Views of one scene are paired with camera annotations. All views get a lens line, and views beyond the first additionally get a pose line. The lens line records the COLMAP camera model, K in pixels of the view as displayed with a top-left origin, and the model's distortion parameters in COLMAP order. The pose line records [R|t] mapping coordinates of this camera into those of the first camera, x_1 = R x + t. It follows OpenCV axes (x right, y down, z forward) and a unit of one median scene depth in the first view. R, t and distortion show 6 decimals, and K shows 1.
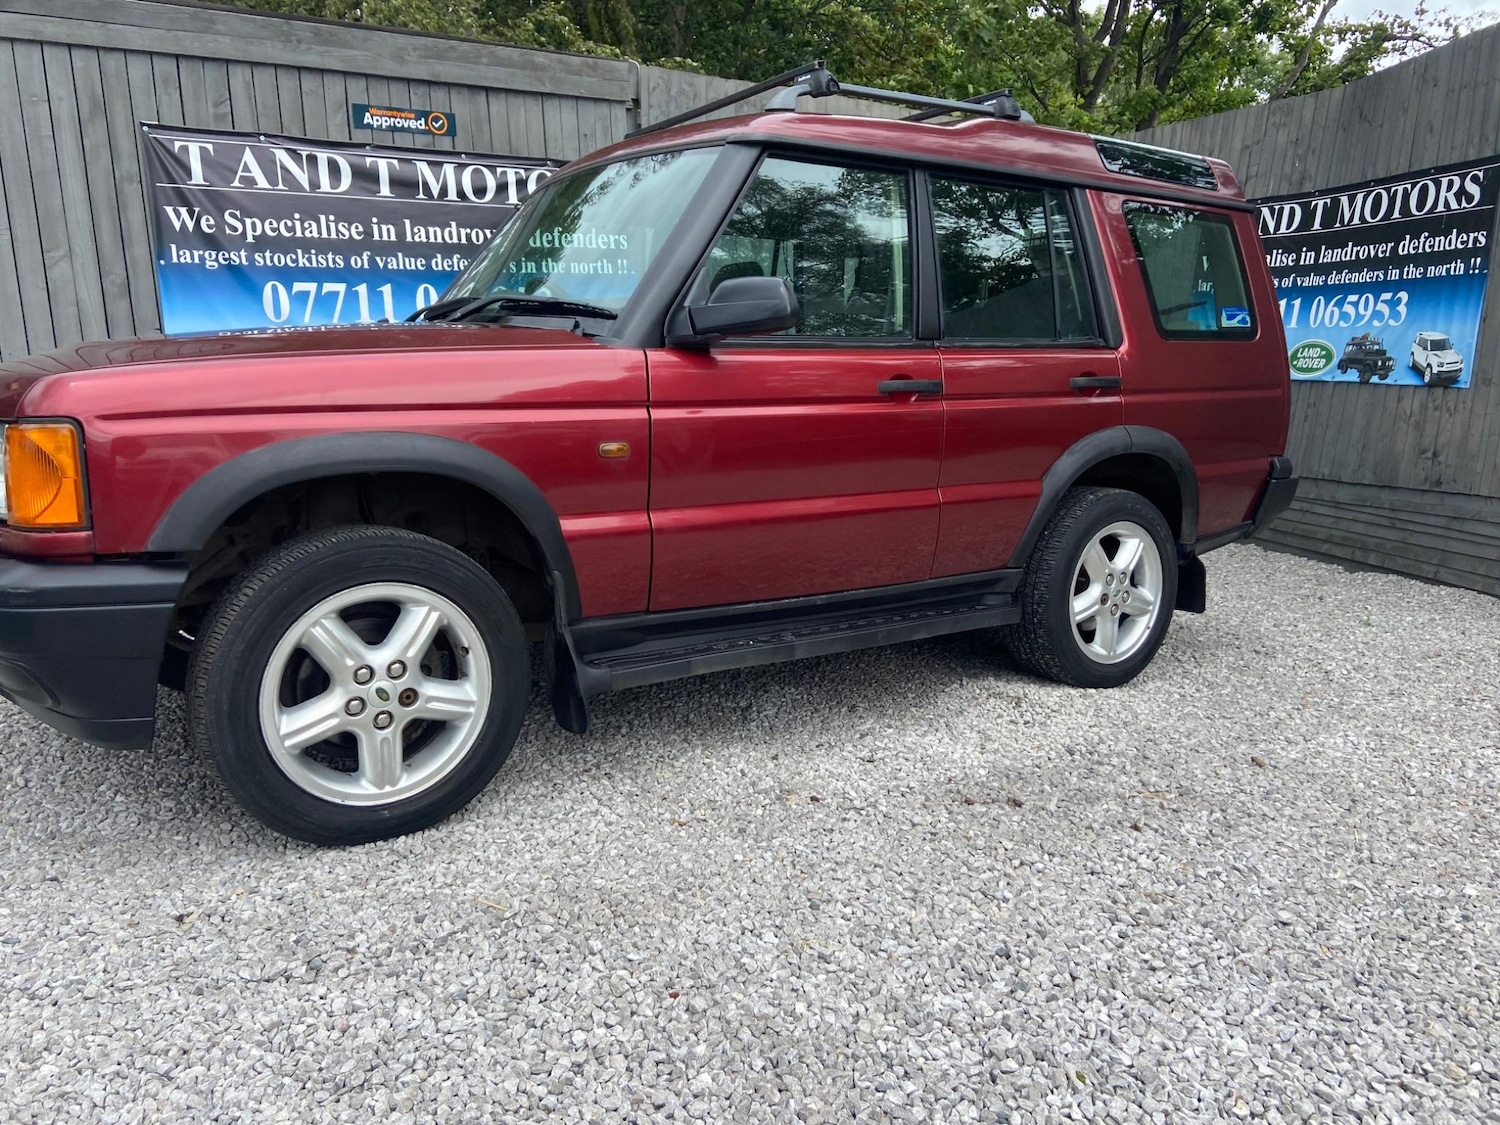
lens RADIAL K [[1138.8, 0, 746.3], [0, 1138.8, 568.0], [0, 0, 1]] dist [0.123176, -0.154901]
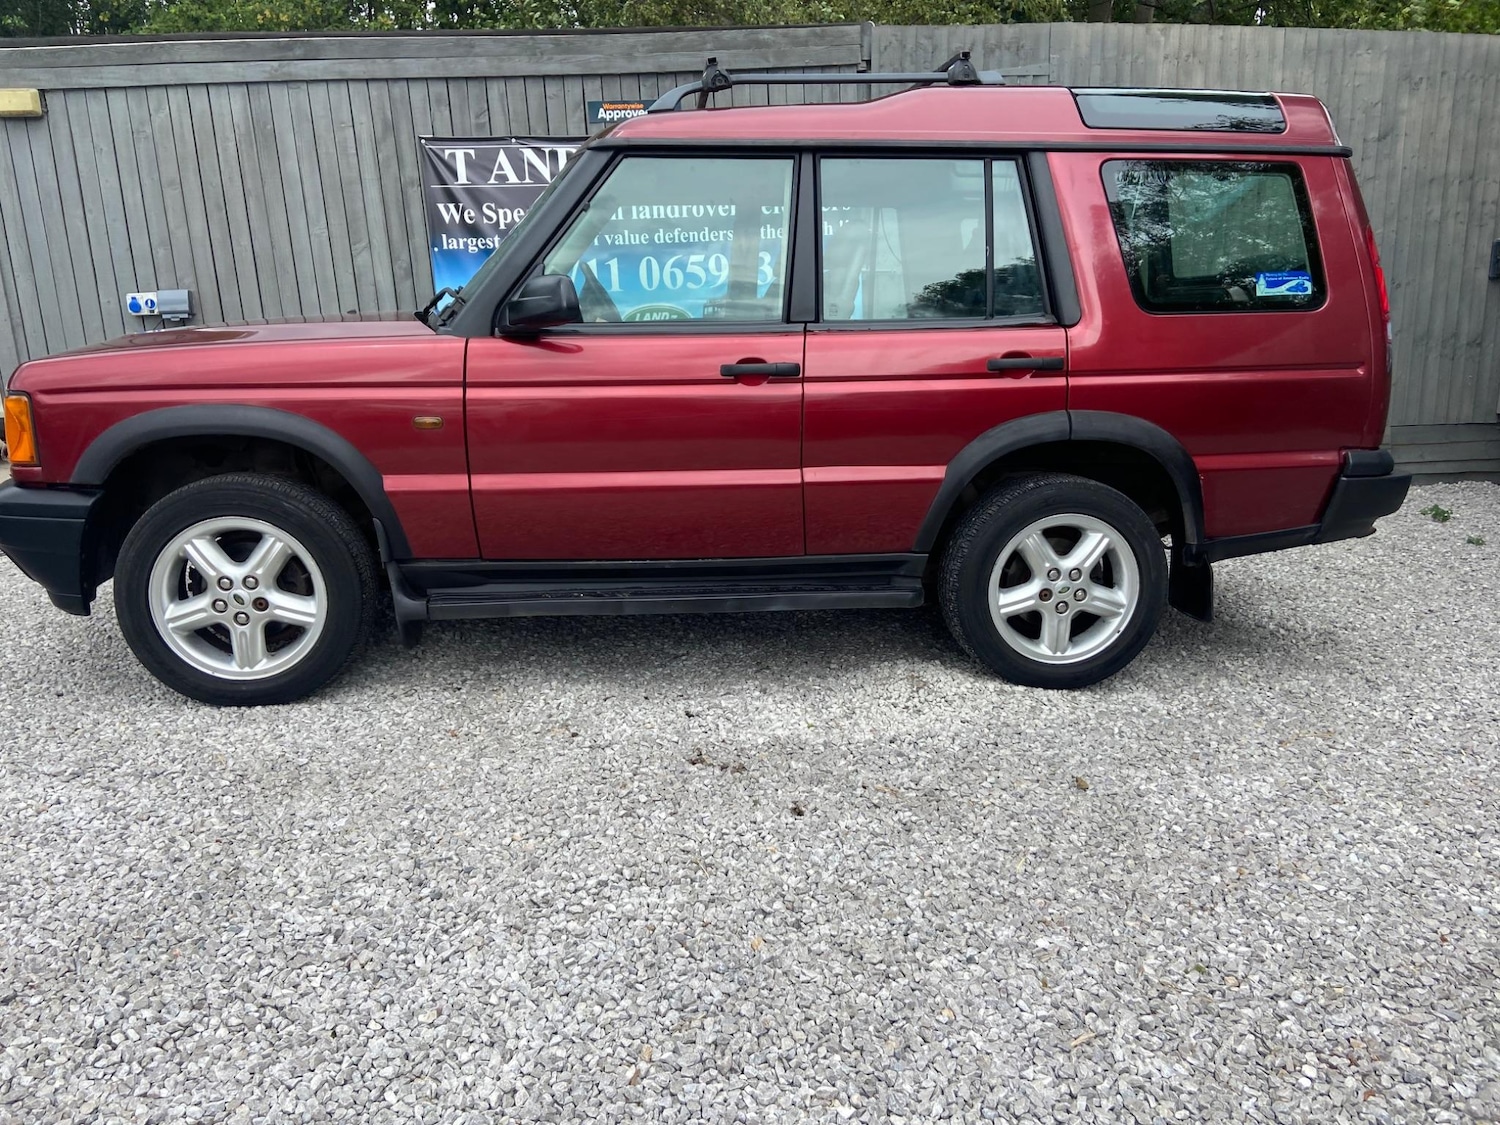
lens RADIAL K [[1138.8, 0, 732.1], [0, 1138.8, 568.7], [0, 0, 1]] dist [0.123176, -0.154901]
pose [[0.875958, 0.100610, -0.471779, 0.406767], [-0.074380, 0.994482, 0.073977, -0.034127], [0.476619, -0.029709, 0.878608, 0.041675]]
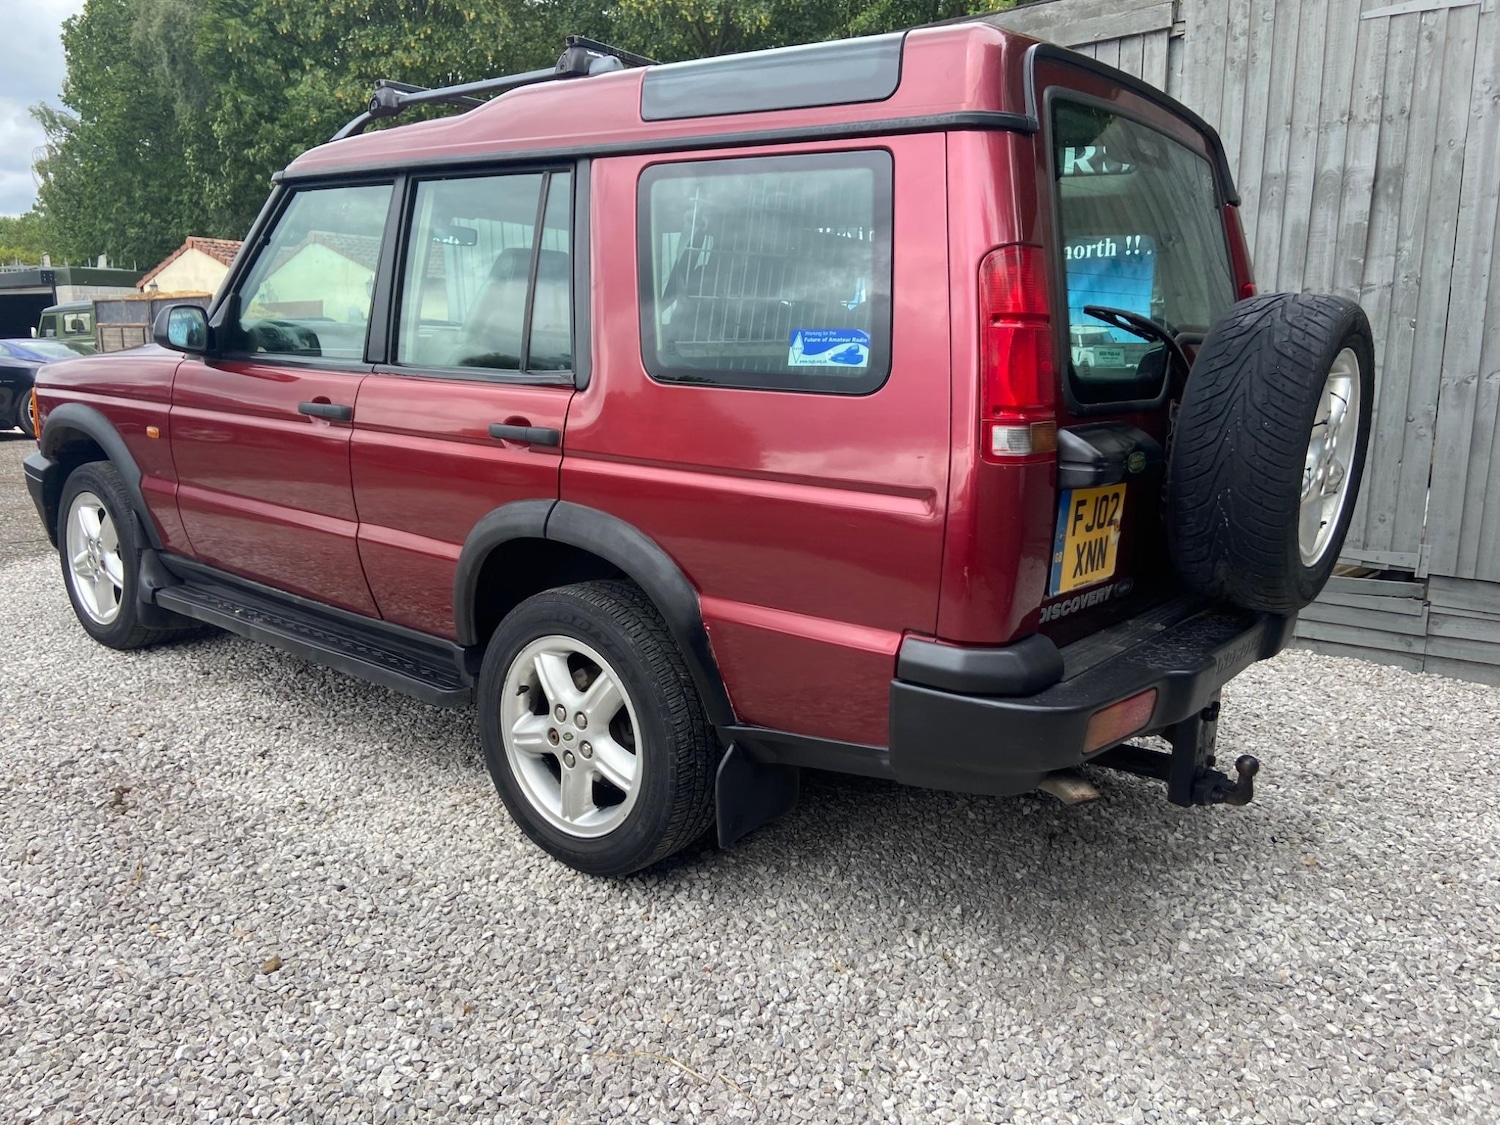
lens RADIAL K [[1138.8, 0, 728.9], [0, 1138.8, 567.7], [0, 0, 1]] dist [0.123176, -0.154901]
pose [[0.267340, 0.208846, -0.940698, 0.762091], [-0.186378, 0.969003, 0.162163, -0.162079], [0.945406, 0.131972, 0.297978, 0.676293]]
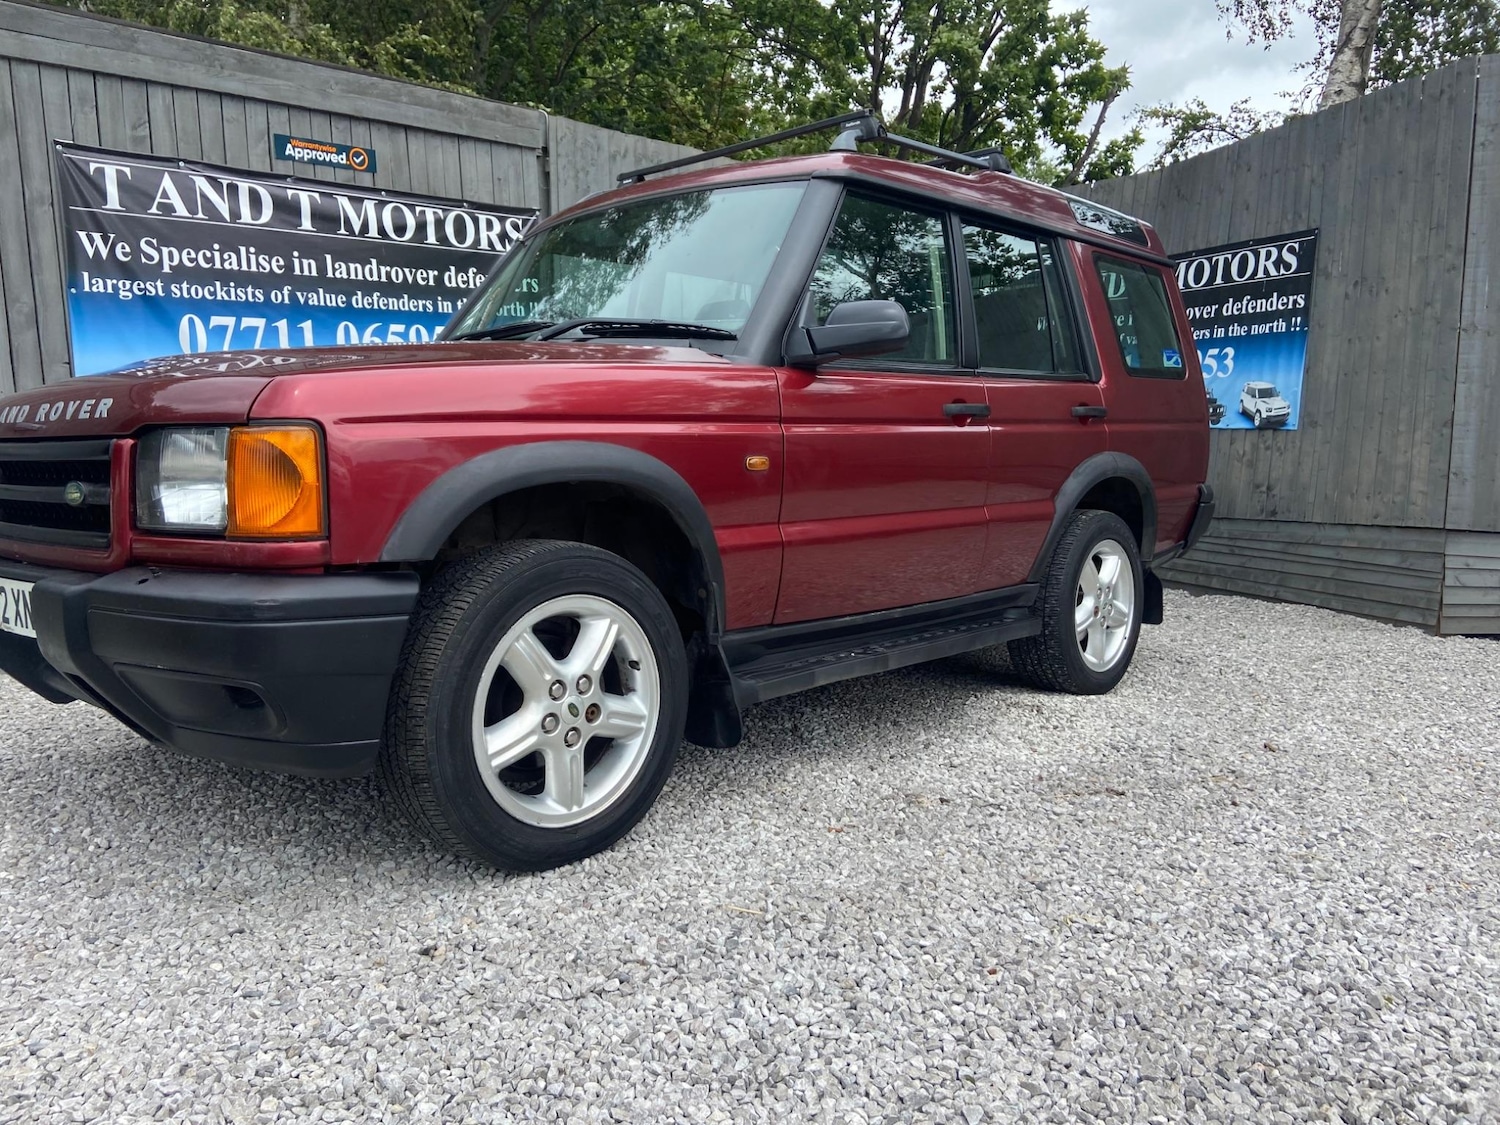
lens RADIAL K [[1138.8, 0, 743.4], [0, 1138.8, 558.1], [0, 0, 1]] dist [0.123176, -0.154901]
pose [[0.977009, -0.024986, 0.211729, -0.185640], [0.038294, 0.997524, -0.058989, 0.021688], [-0.209731, 0.065741, 0.975547, 0.008593]]
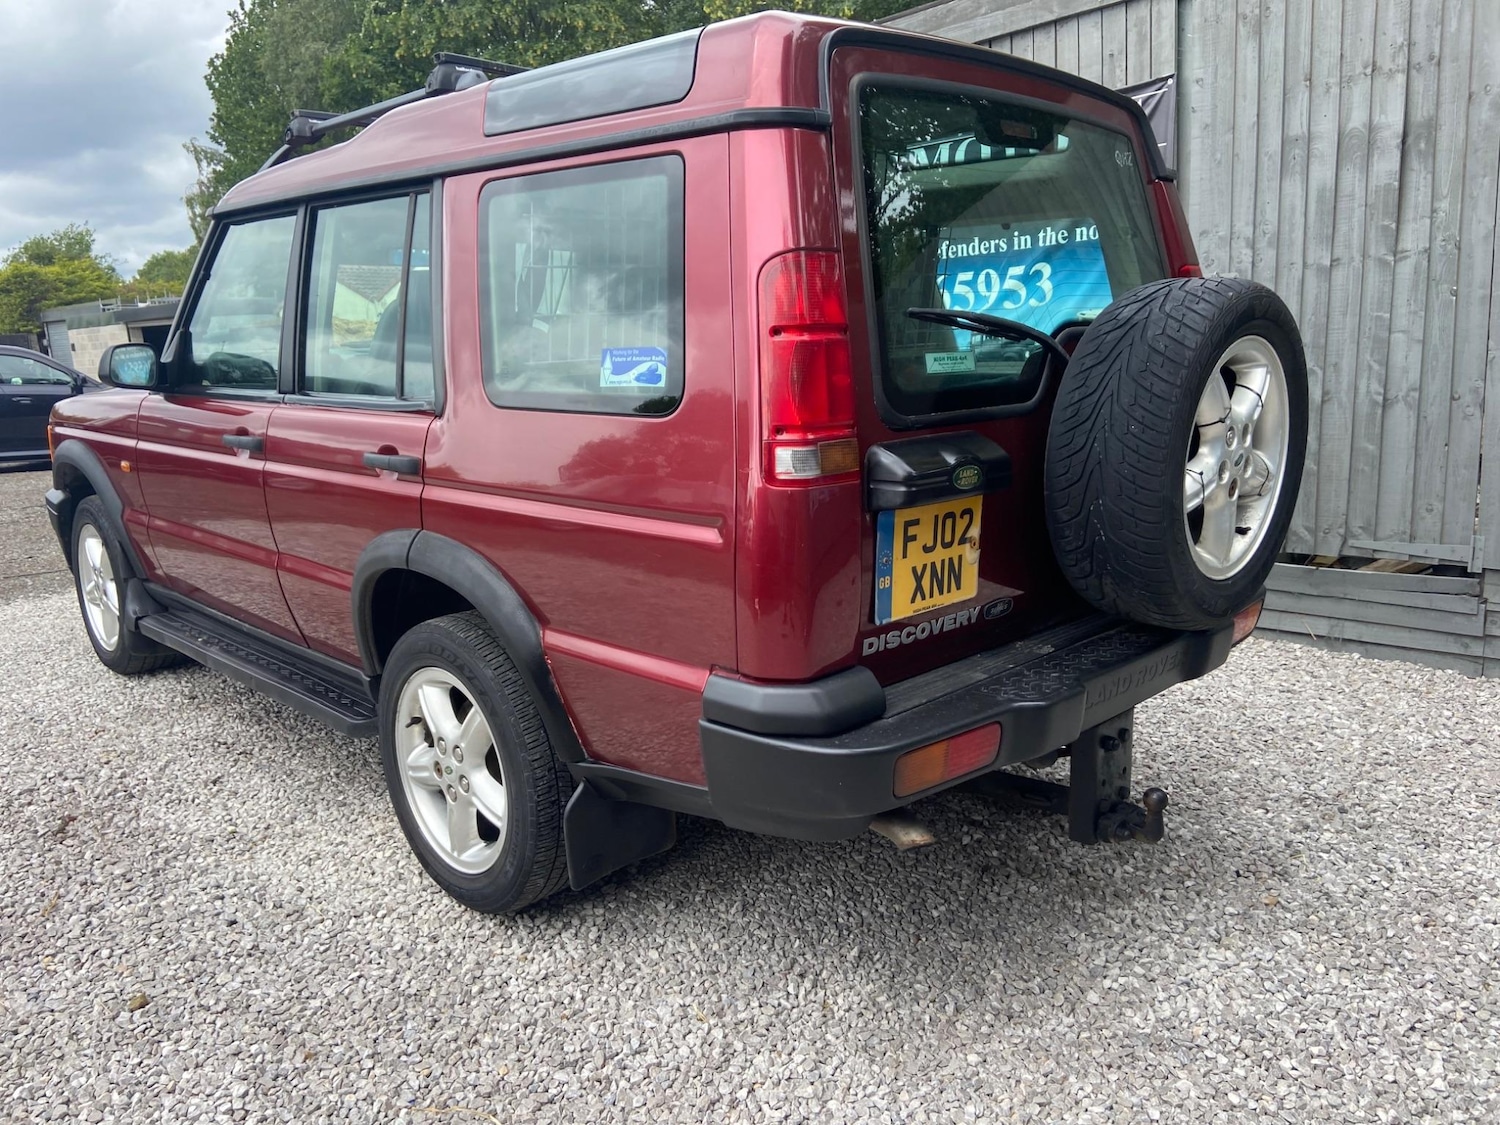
lens RADIAL K [[1138.8, 0, 728.1], [0, 1138.8, 567.7], [0, 0, 1]] dist [0.123176, -0.154901]
pose [[0.155128, 0.207880, -0.965775, 0.762379], [-0.139512, 0.972422, 0.186901, -0.190828], [0.977994, 0.105743, 0.179852, 0.796817]]
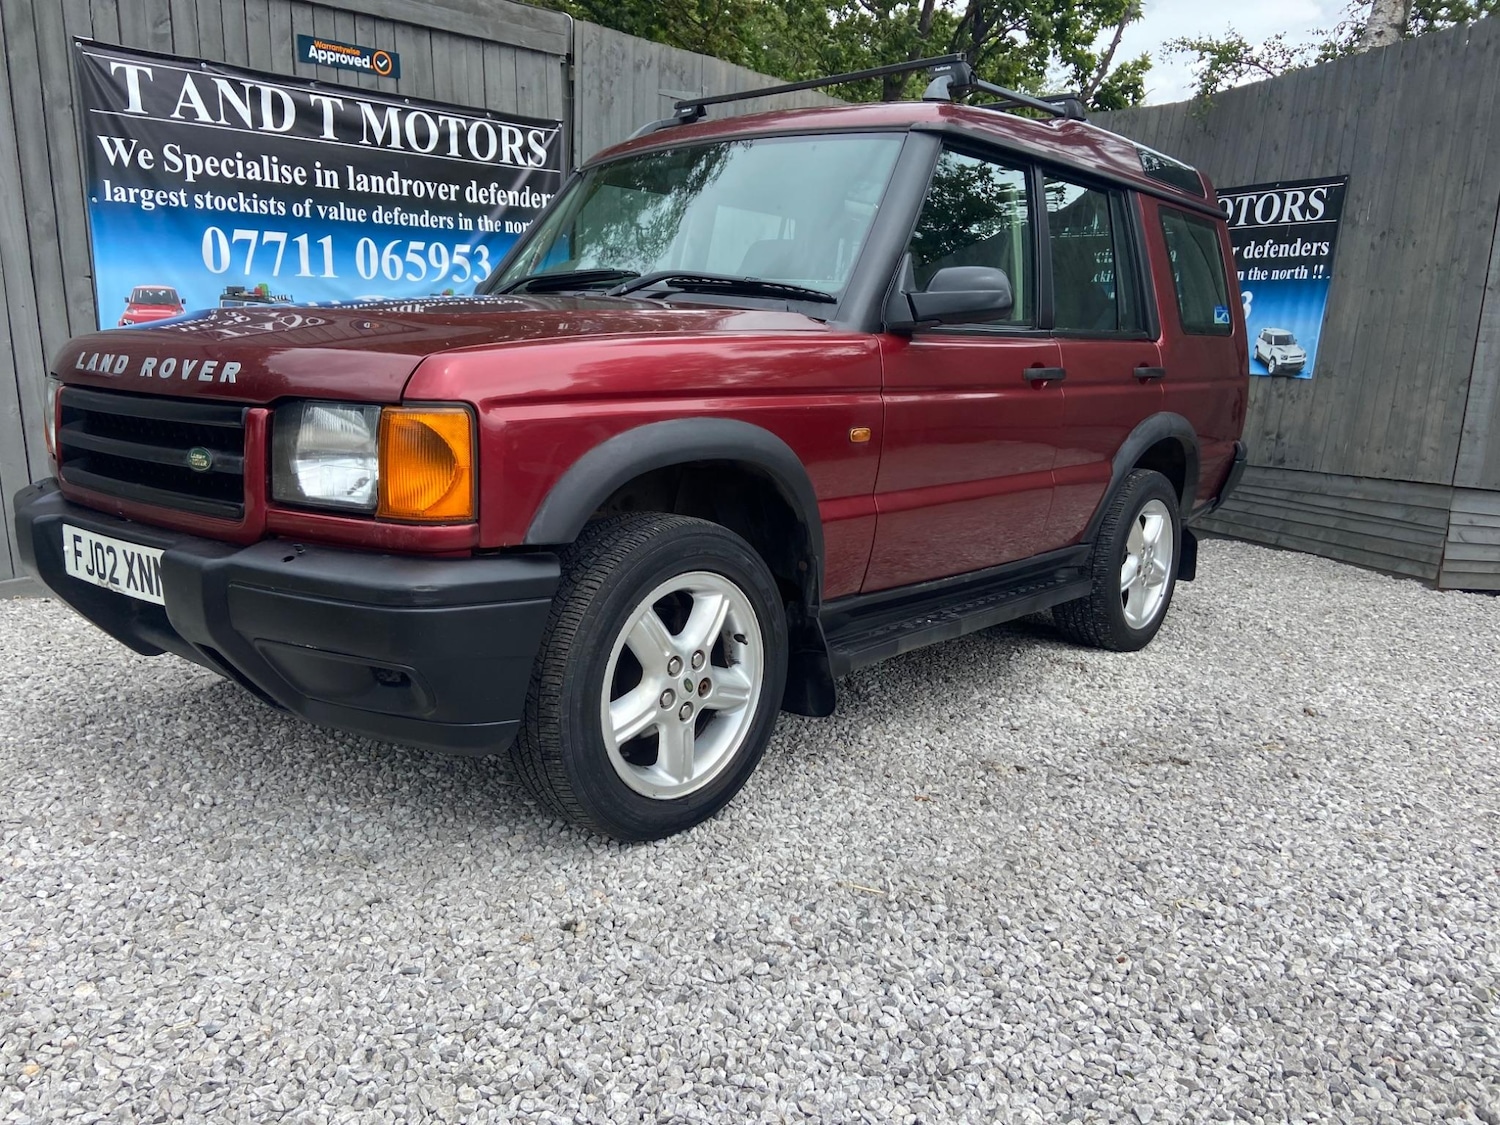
lens RADIAL K [[1138.8, 0, 742.3], [0, 1138.8, 566.9], [0, 0, 1]] dist [0.123176, -0.154901]
pose [[0.968649, -0.015569, 0.247945, -0.251444], [0.008207, 0.999495, 0.030697, -0.010101], [-0.248298, -0.027699, 0.968288, 0.024641]]
